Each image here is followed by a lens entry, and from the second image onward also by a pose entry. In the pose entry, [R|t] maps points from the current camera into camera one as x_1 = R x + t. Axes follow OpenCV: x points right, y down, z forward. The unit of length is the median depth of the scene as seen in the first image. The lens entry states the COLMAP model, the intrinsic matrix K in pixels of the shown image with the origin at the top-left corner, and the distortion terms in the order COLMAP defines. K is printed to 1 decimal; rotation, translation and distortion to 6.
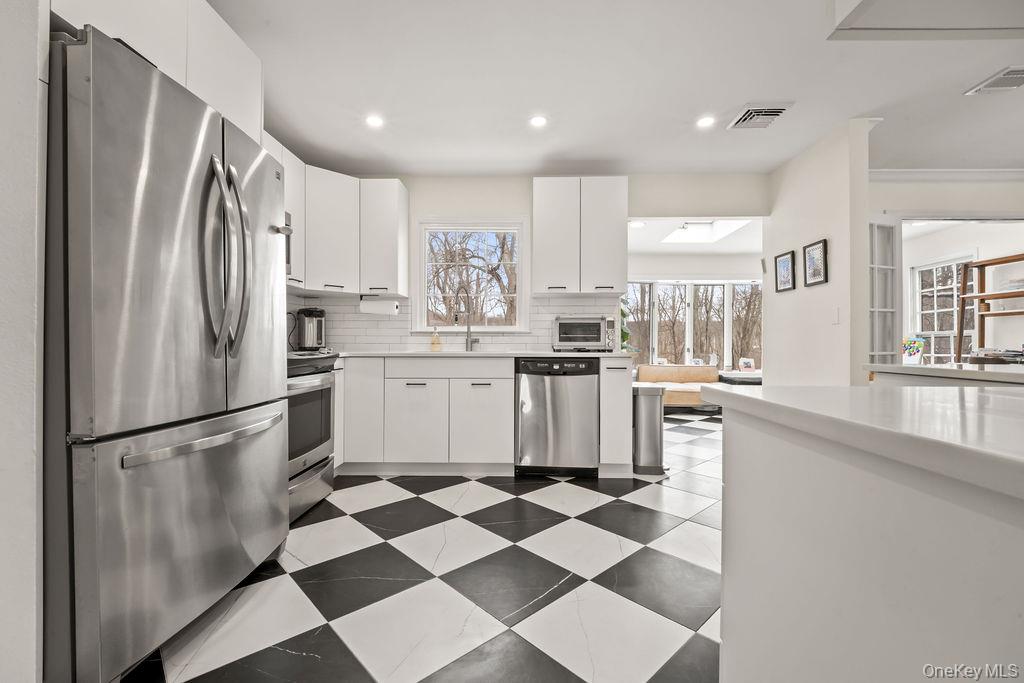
lens RADIAL K [[443.0, 0, 512.0], [0, 443.0, 341.5], [0, 0, 1]] dist [0.000155, -0.000024]
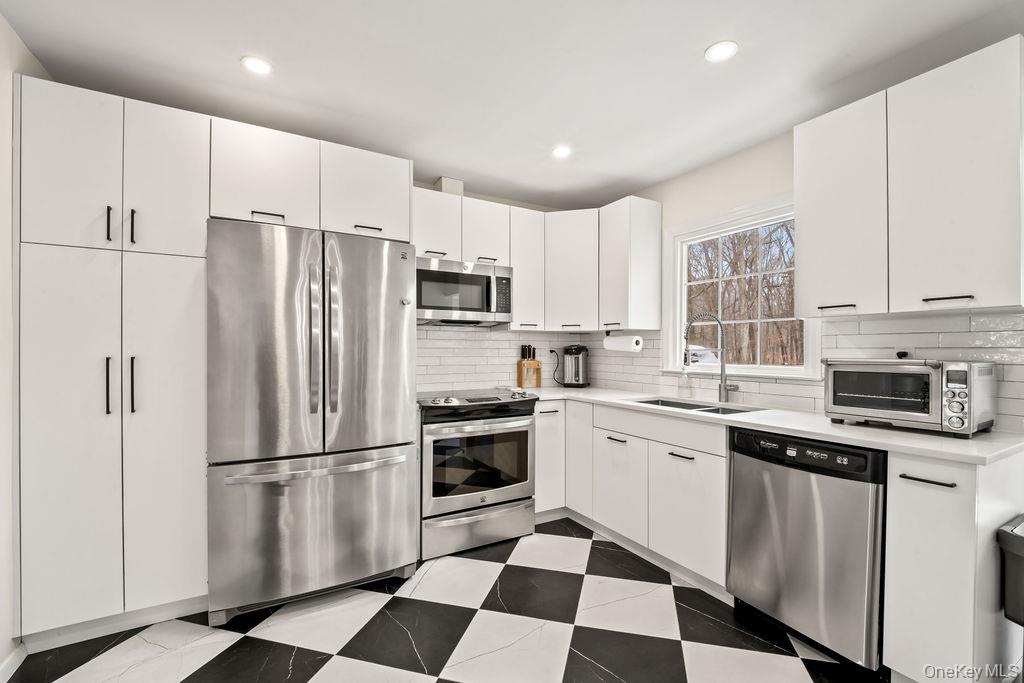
lens RADIAL K [[434.4, 0, 511.9], [0, 434.4, 351.1], [0, 0, 1]] dist [-0.002692, -0.000396]
pose [[0.525169, -0.000063, -0.850998, 0.354795], [0.002154, 0.999997, 0.001255, -0.067993], [0.850995, -0.002492, 0.525167, 0.373246]]
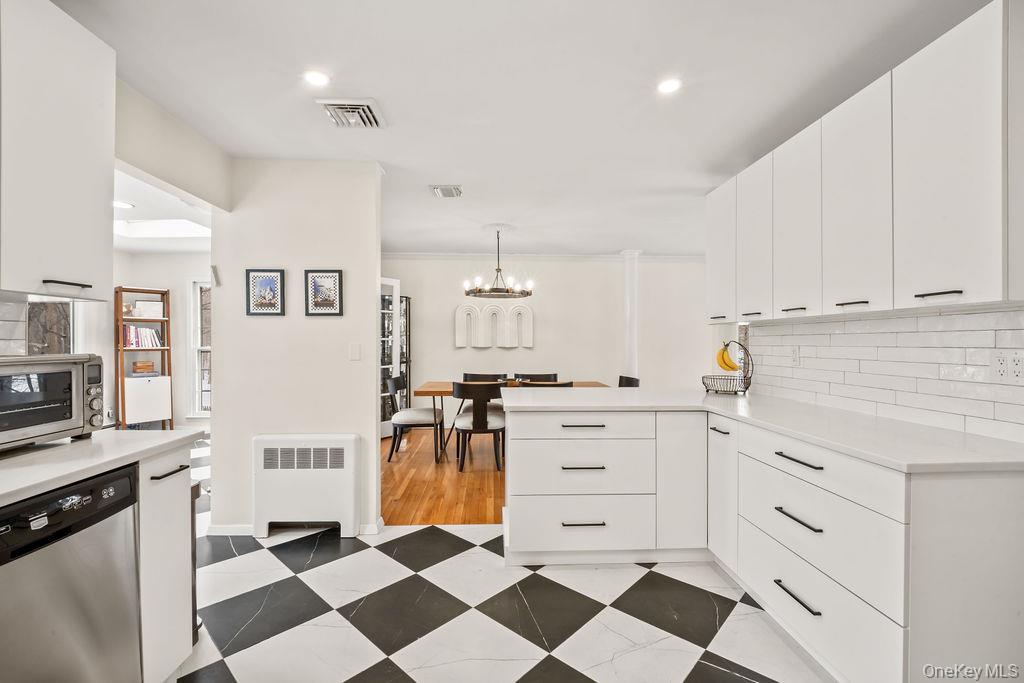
lens RADIAL K [[443.0, 0, 512.0], [0, 443.0, 341.5], [0, 0, 1]] dist [0.000155, -0.000024]
pose [[-0.084077, -0.006155, 0.996440, -0.232791], [-0.005851, 0.999967, 0.005683, -0.074812], [-0.996442, -0.005353, -0.084110, 0.624198]]
